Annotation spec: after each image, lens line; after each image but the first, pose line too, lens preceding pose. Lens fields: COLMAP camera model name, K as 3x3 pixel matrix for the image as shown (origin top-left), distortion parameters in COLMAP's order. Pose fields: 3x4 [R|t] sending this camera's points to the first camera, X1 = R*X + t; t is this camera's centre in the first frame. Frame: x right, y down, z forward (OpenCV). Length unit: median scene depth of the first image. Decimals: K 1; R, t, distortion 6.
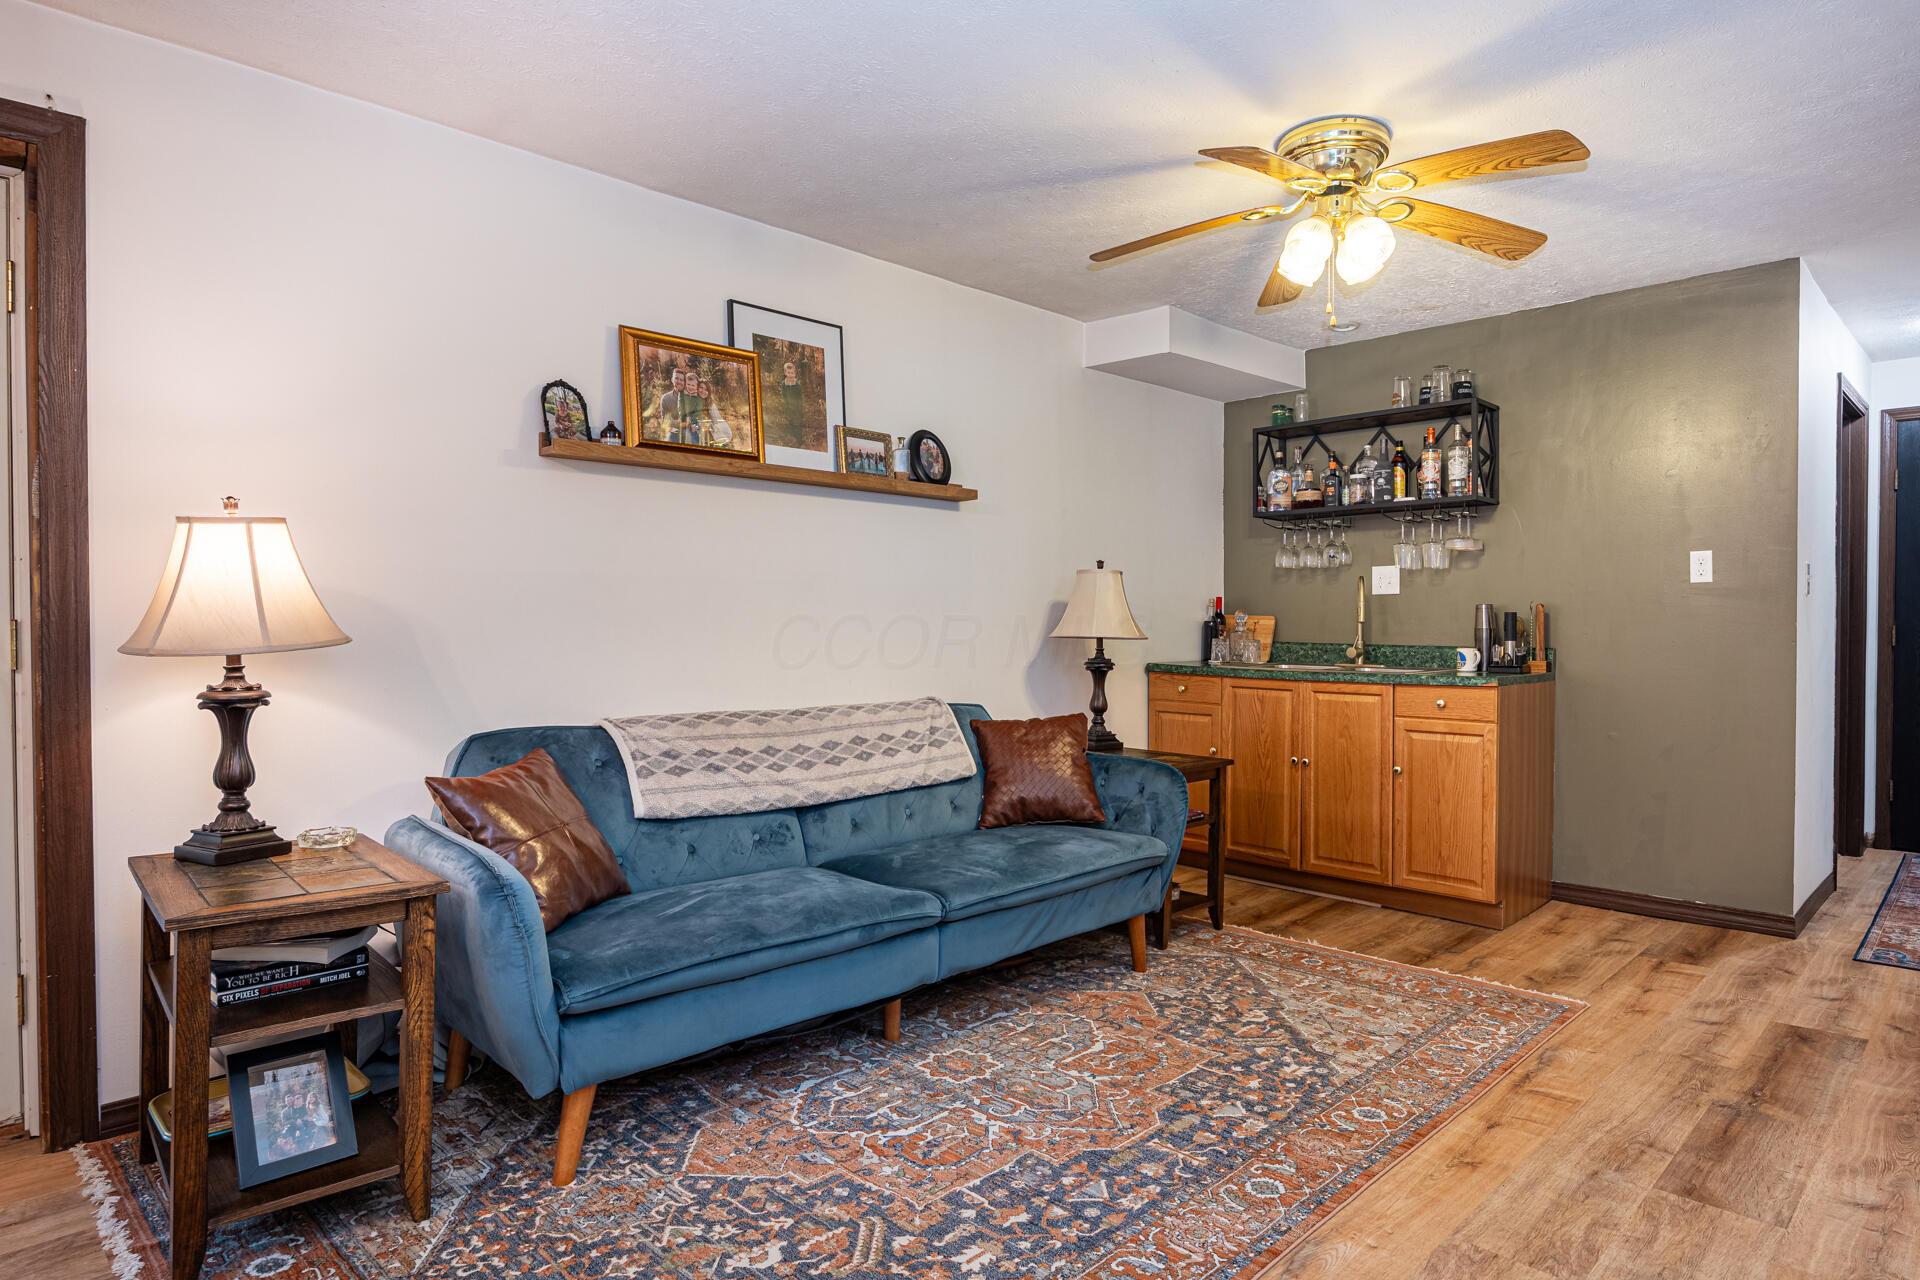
lens RADIAL K [[1051.4, 0, 1036.9], [0, 1051.4, 636.3], [0, 0, 1]] dist [-0.008900, -0.001935]
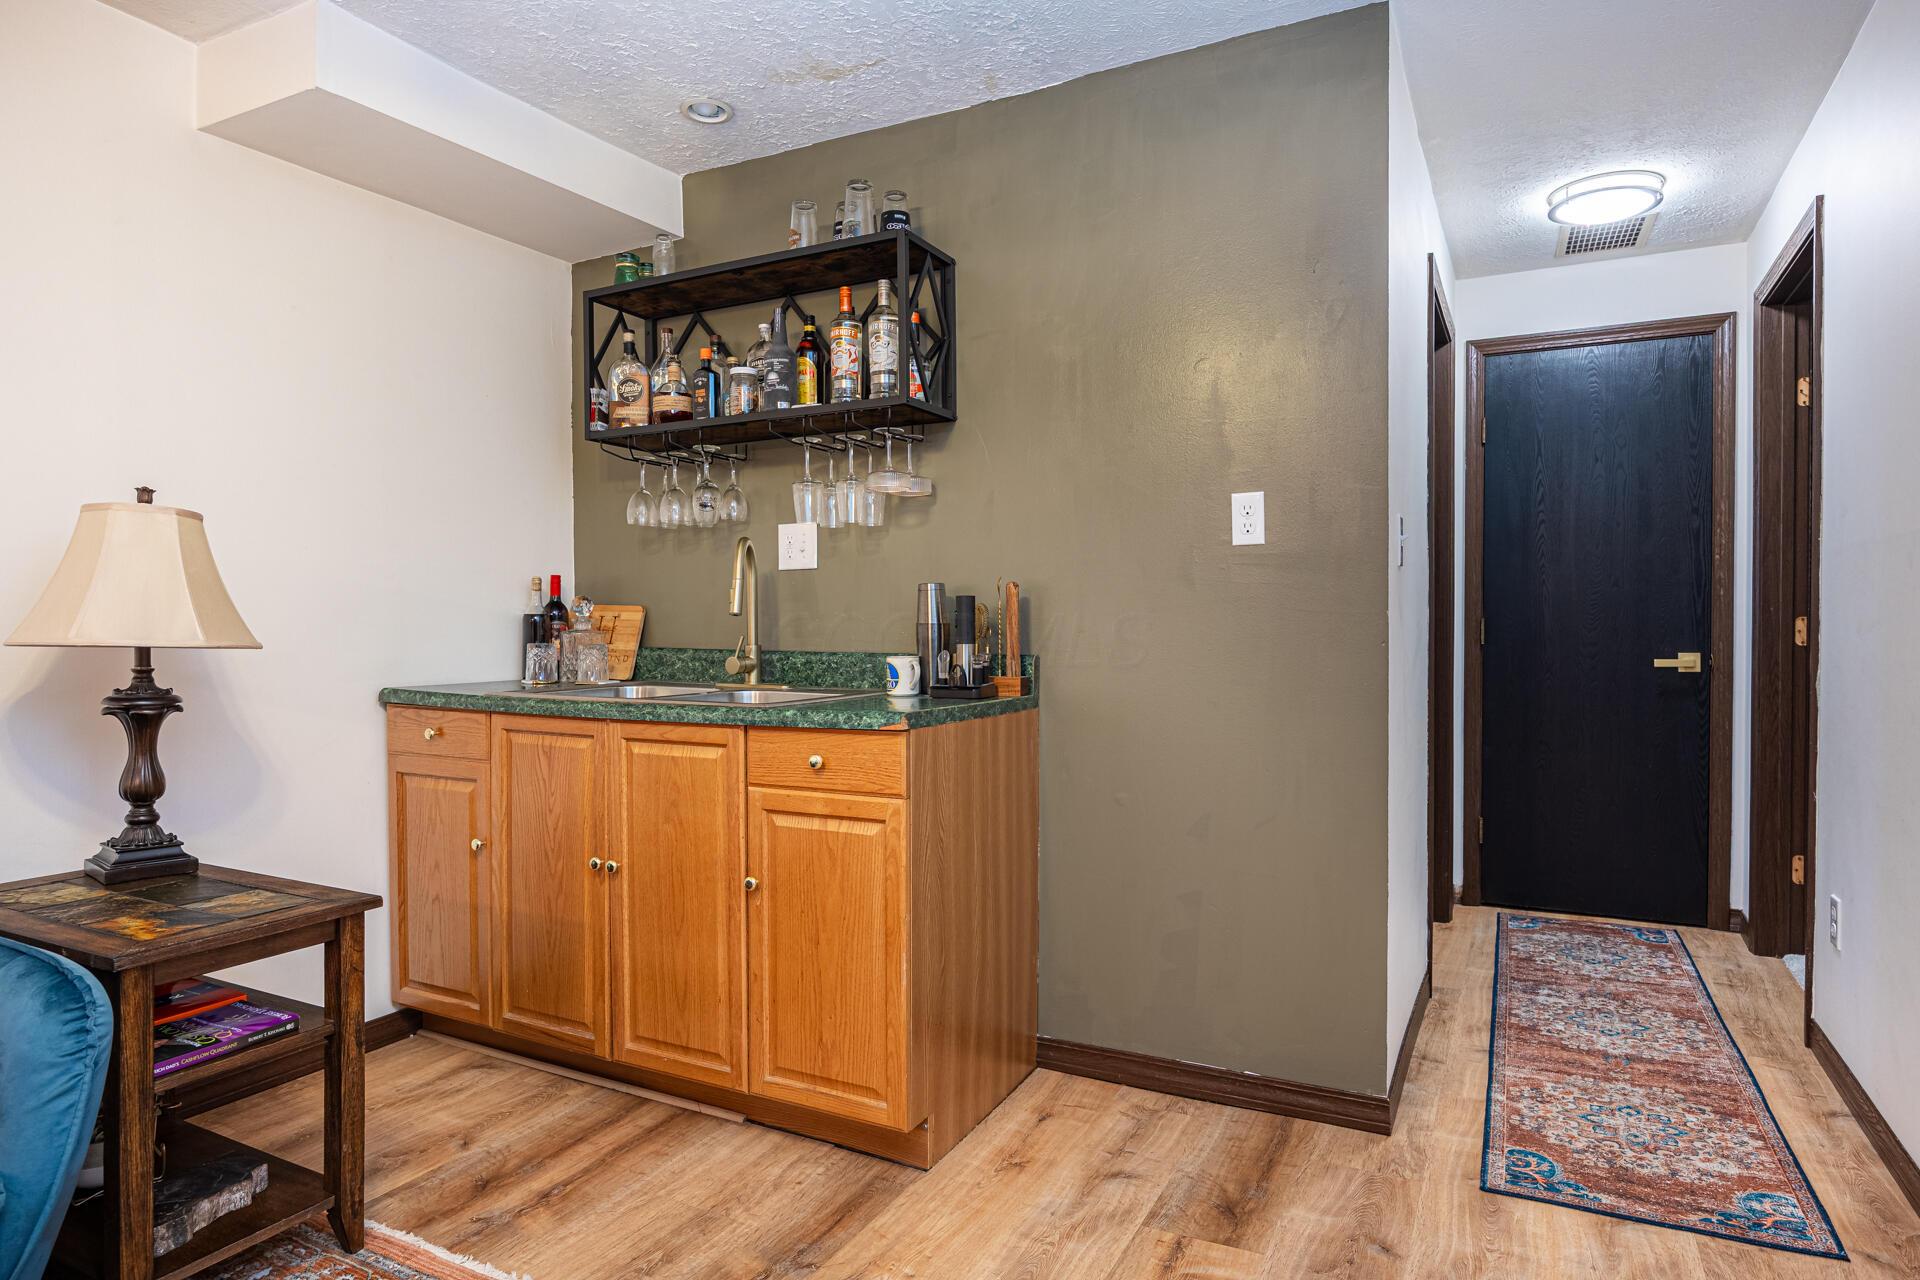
lens RADIAL K [[1051.4, 0, 957.1], [0, 1051.4, 638.8], [0, 0, 1]] dist [-0.008900, -0.001935]
pose [[0.964796, -0.008900, 0.262849, 0.283492], [0.008321, 0.999960, 0.003316, -0.000379], [-0.262868, -0.001012, 0.964831, 0.416766]]
